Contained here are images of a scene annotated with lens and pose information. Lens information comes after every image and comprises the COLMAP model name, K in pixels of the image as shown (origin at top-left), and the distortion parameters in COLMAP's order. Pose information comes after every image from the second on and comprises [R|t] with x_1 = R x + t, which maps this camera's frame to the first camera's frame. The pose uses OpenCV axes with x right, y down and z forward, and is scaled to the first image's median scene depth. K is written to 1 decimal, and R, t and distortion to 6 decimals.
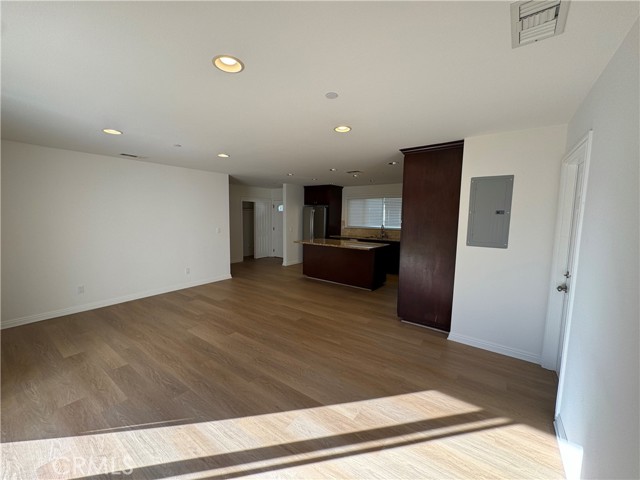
lens RADIAL K [[253.7, 0, 320.0], [0, 253.7, 240.0], [0, 0, 1]] dist [-0.000835, 0.000556]
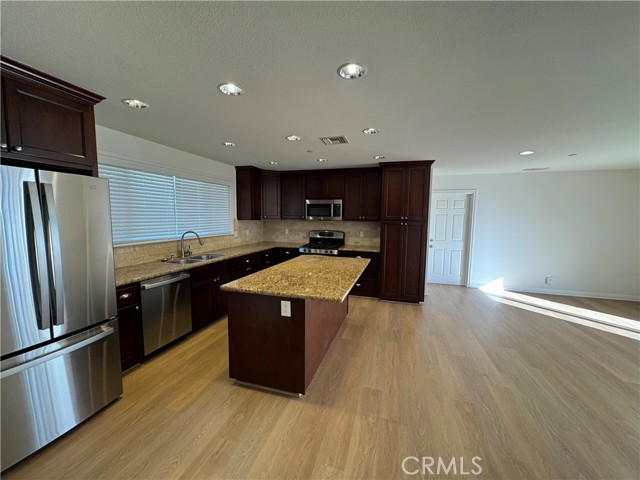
lens RADIAL K [[253.7, 0, 320.0], [0, 253.7, 240.0], [0, 0, 1]] dist [-0.000835, 0.000556]
pose [[-0.326171, -0.105408, 0.939416, -0.641039], [0.076531, 0.987557, 0.137382, -0.188642], [-0.942208, 0.116704, -0.314045, 1.866934]]
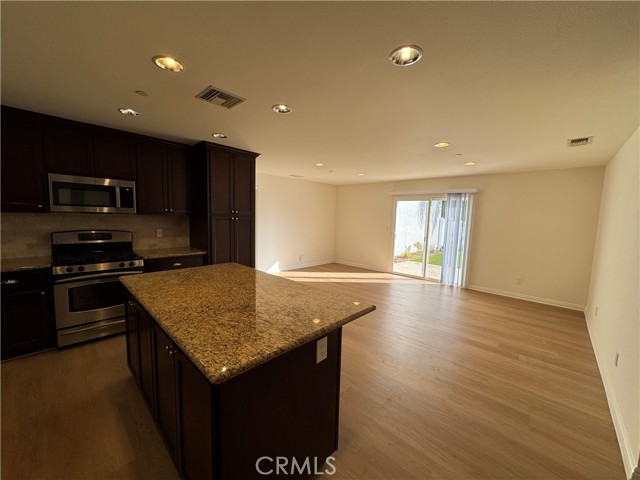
lens RADIAL K [[253.7, 0, 320.0], [0, 253.7, 240.0], [0, 0, 1]] dist [-0.000835, 0.000556]
pose [[-0.990827, -0.055330, 0.123290, -0.123470], [-0.030427, 0.980253, 0.195390, -0.200105], [-0.131667, 0.189847, -0.972945, 2.123049]]
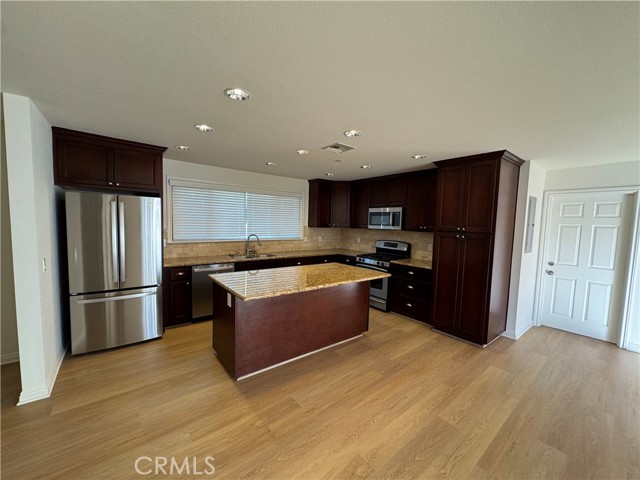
lens RADIAL K [[253.7, 0, 320.0], [0, 253.7, 240.0], [0, 0, 1]] dist [-0.000835, 0.000556]
pose [[0.267148, -0.072746, 0.960906, -0.671670], [0.068977, 0.996032, 0.056228, -0.143744], [-0.961184, 0.051259, 0.271106, 1.346134]]
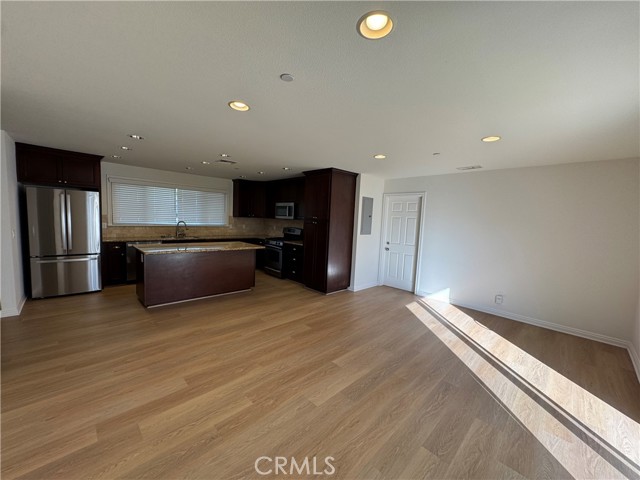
lens RADIAL K [[253.7, 0, 320.0], [0, 253.7, 240.0], [0, 0, 1]] dist [-0.000835, 0.000556]
pose [[0.169096, -0.092413, 0.981258, -1.029536], [0.053712, 0.994979, 0.084449, -0.089952], [-0.984135, 0.038425, 0.173211, 0.824853]]
